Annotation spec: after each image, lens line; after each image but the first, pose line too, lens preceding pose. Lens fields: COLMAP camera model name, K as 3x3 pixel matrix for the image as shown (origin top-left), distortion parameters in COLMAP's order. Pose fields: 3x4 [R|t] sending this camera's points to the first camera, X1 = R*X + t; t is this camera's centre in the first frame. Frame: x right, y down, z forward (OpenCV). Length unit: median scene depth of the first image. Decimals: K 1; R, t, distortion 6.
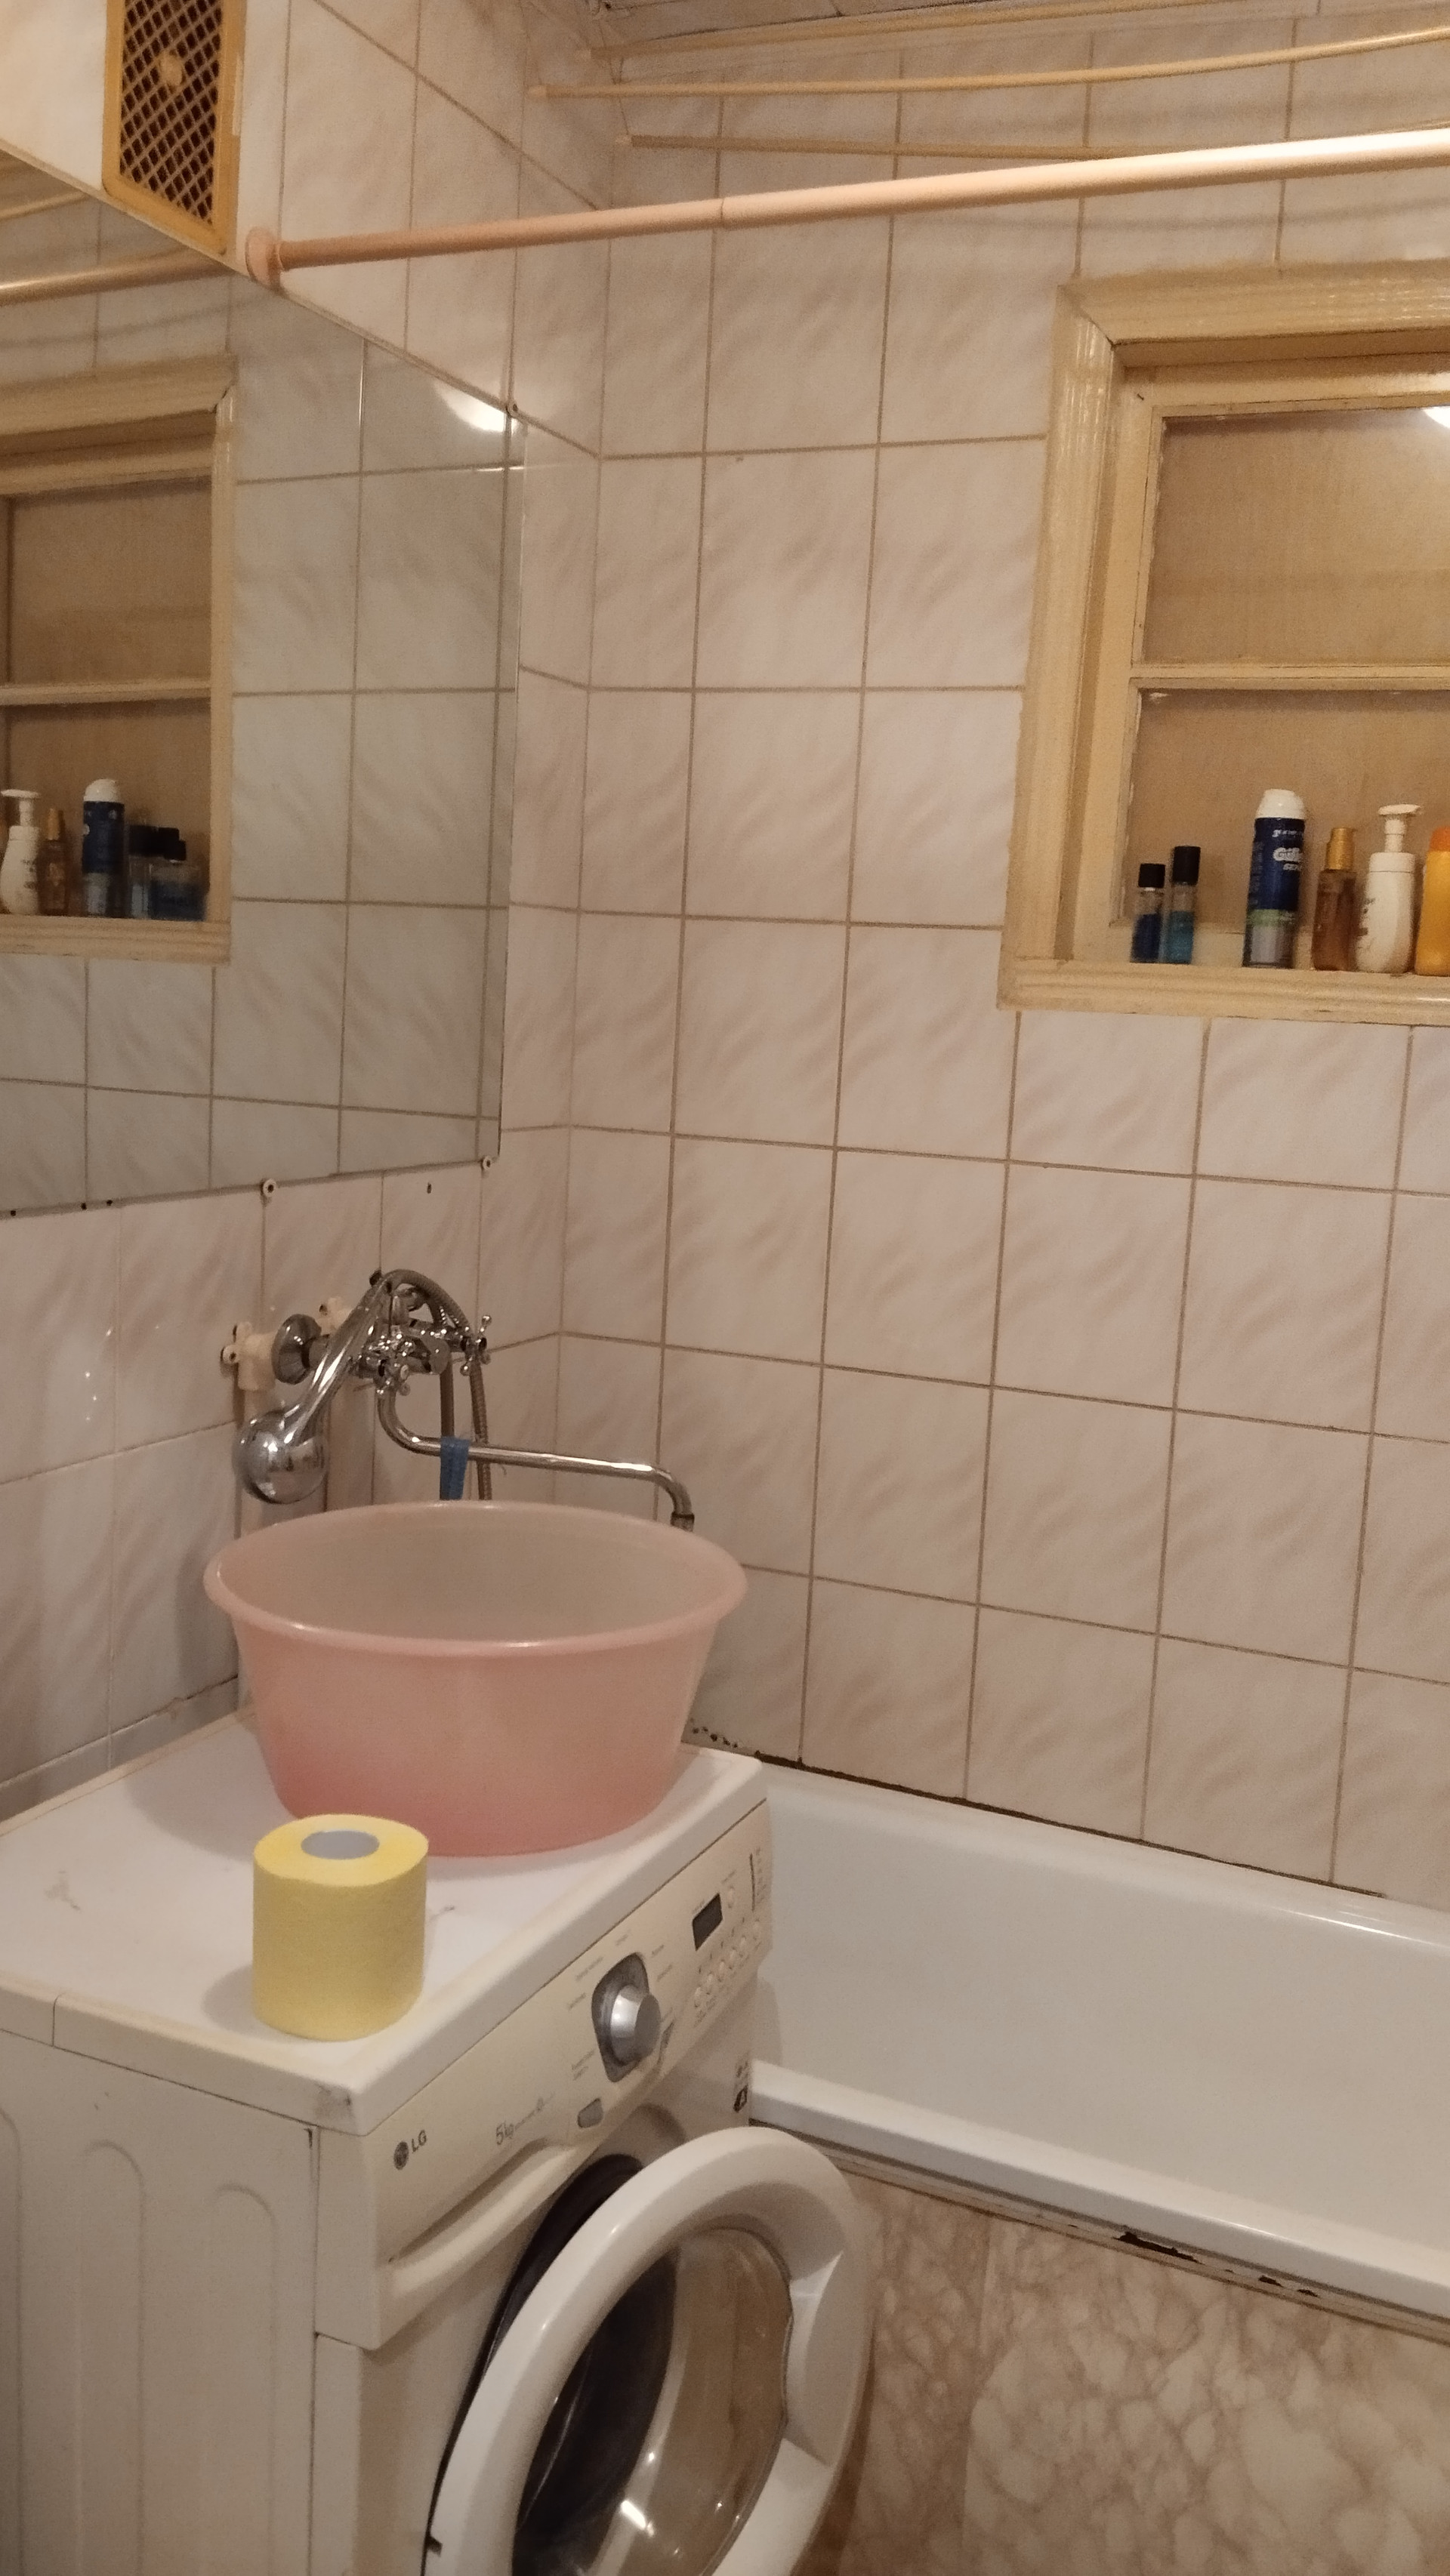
lens RADIAL K [[2117.3, 0, 722.0], [0, 2117.3, 1303.2], [0, 0, 1]] dist [0.088716, -0.175556]
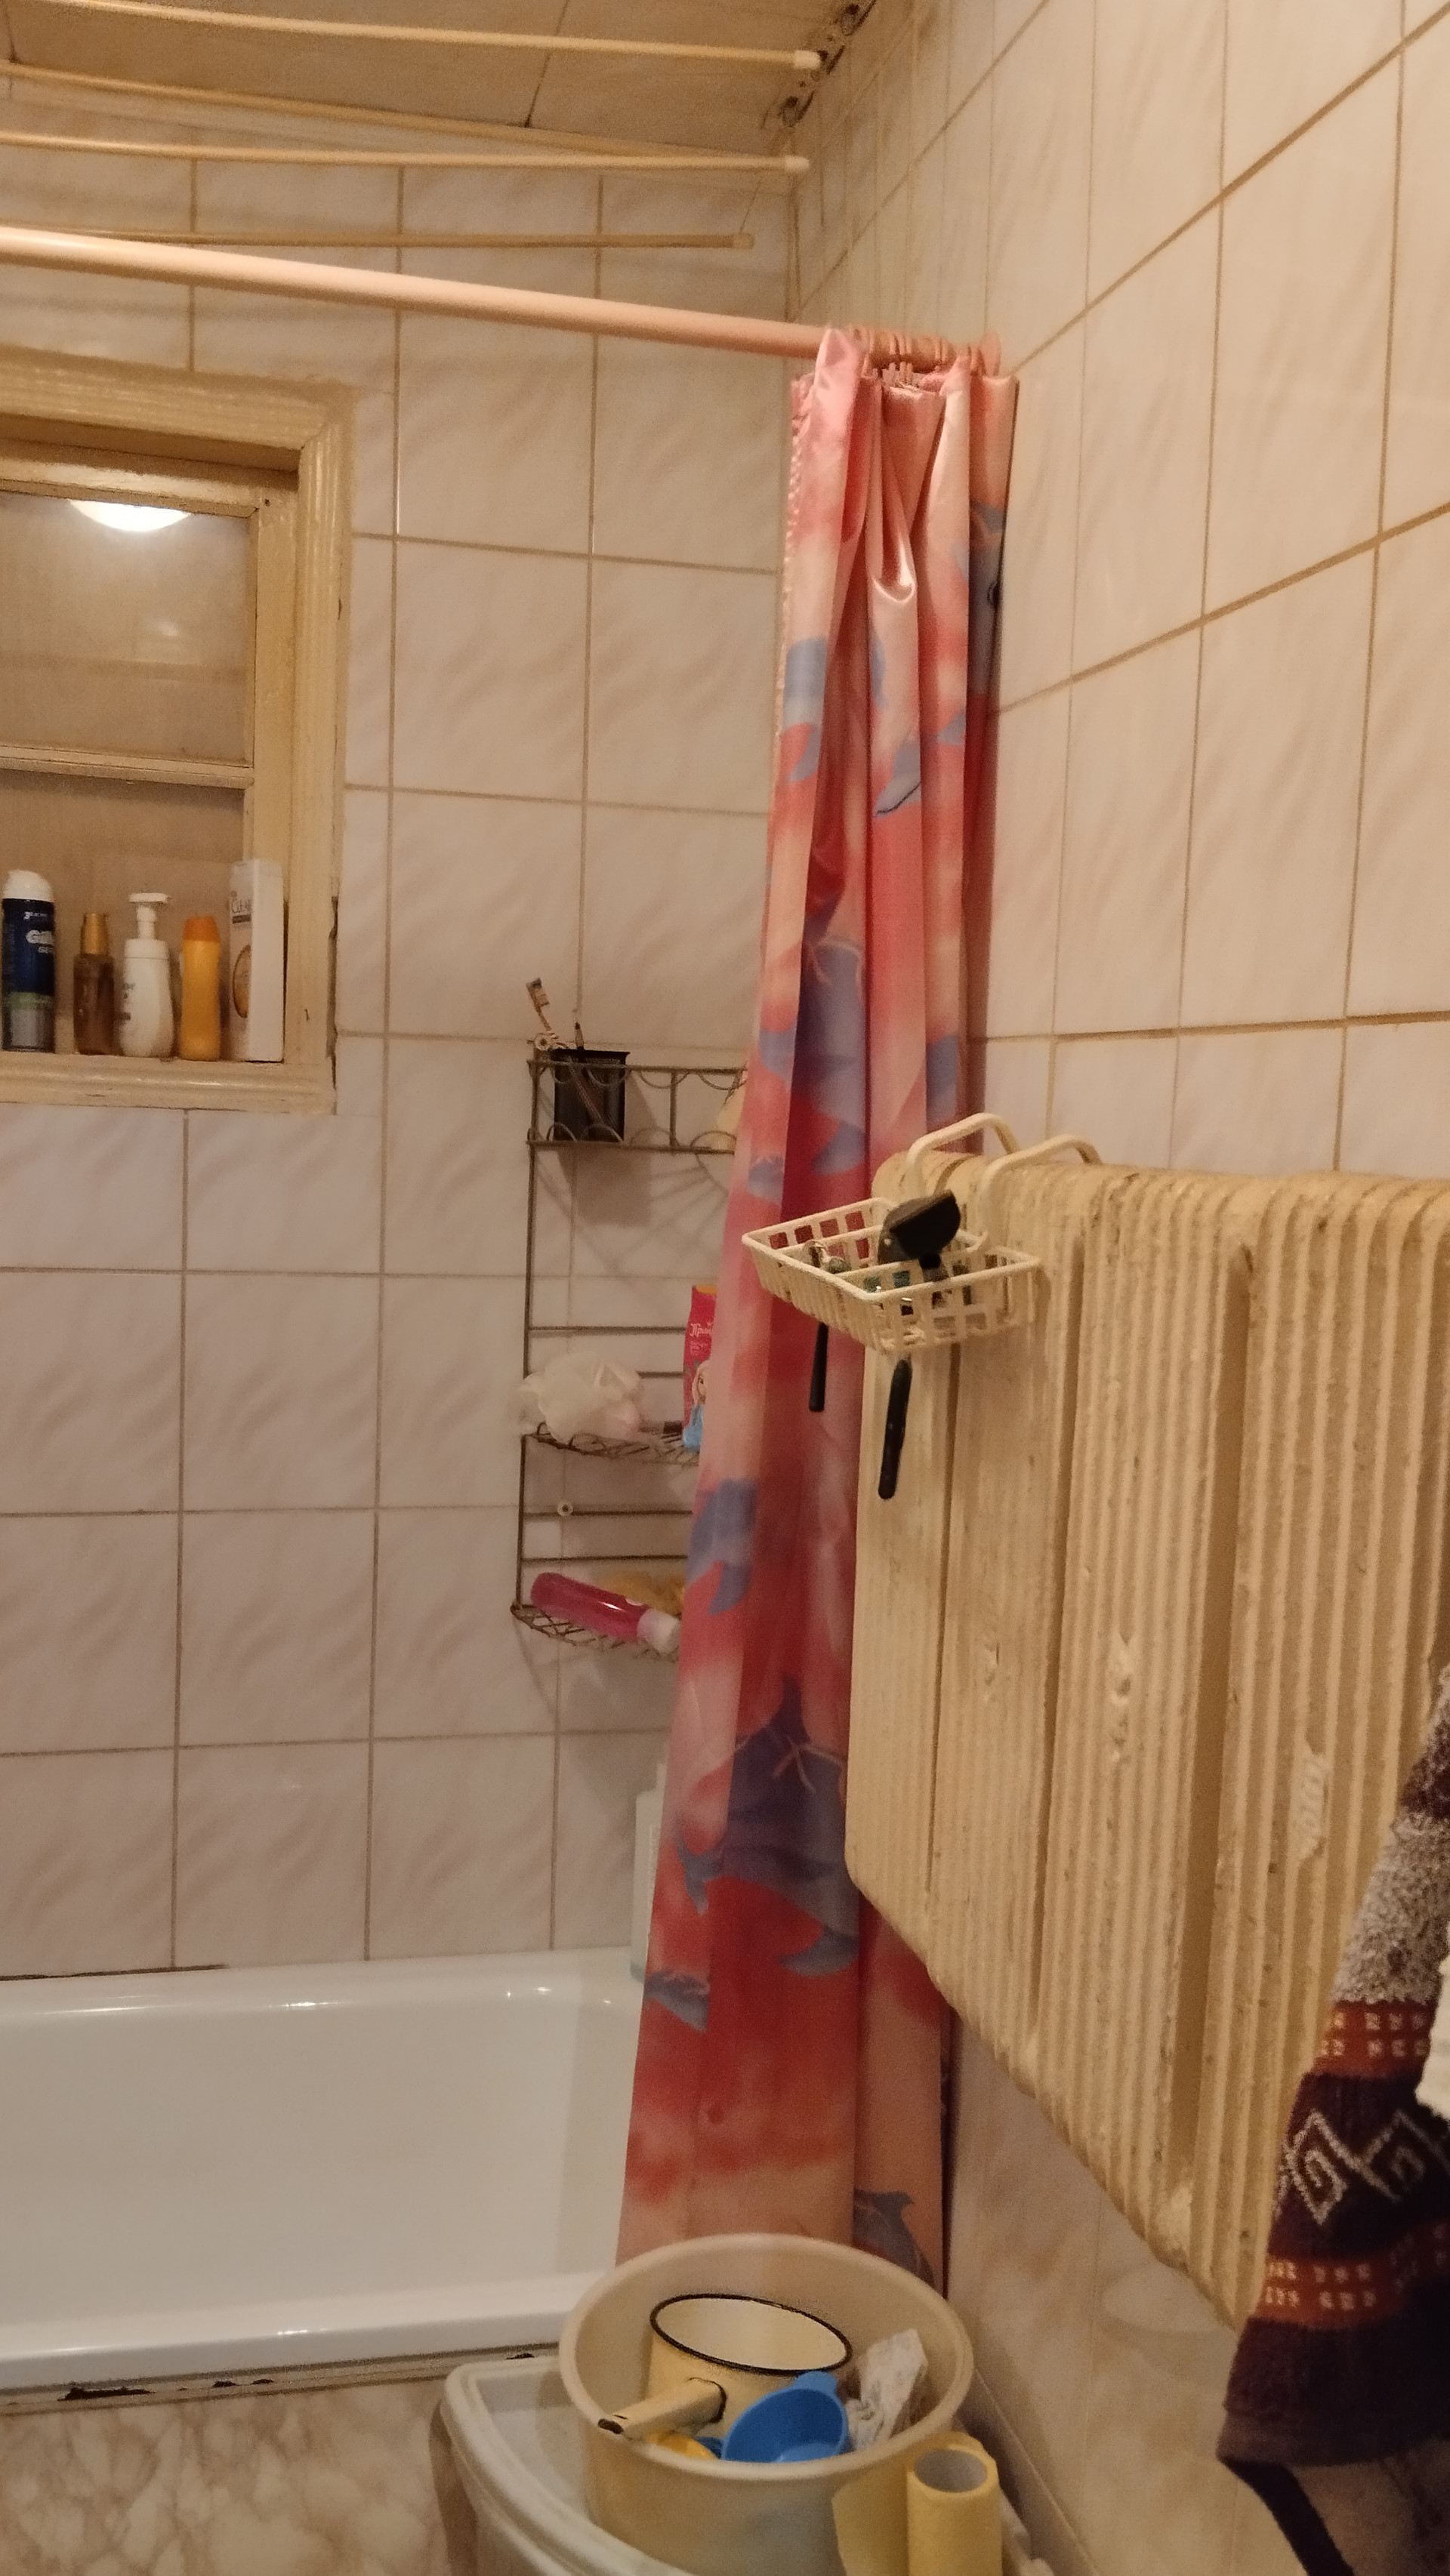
lens RADIAL K [[2117.3, 0, 714.2], [0, 2117.3, 1297.5], [0, 0, 1]] dist [0.088716, -0.175556]
pose [[0.798028, -0.071804, 0.598327, -0.565369], [0.093967, 0.995558, -0.005855, -0.063939], [-0.595249, 0.060895, 0.801231, 0.231898]]
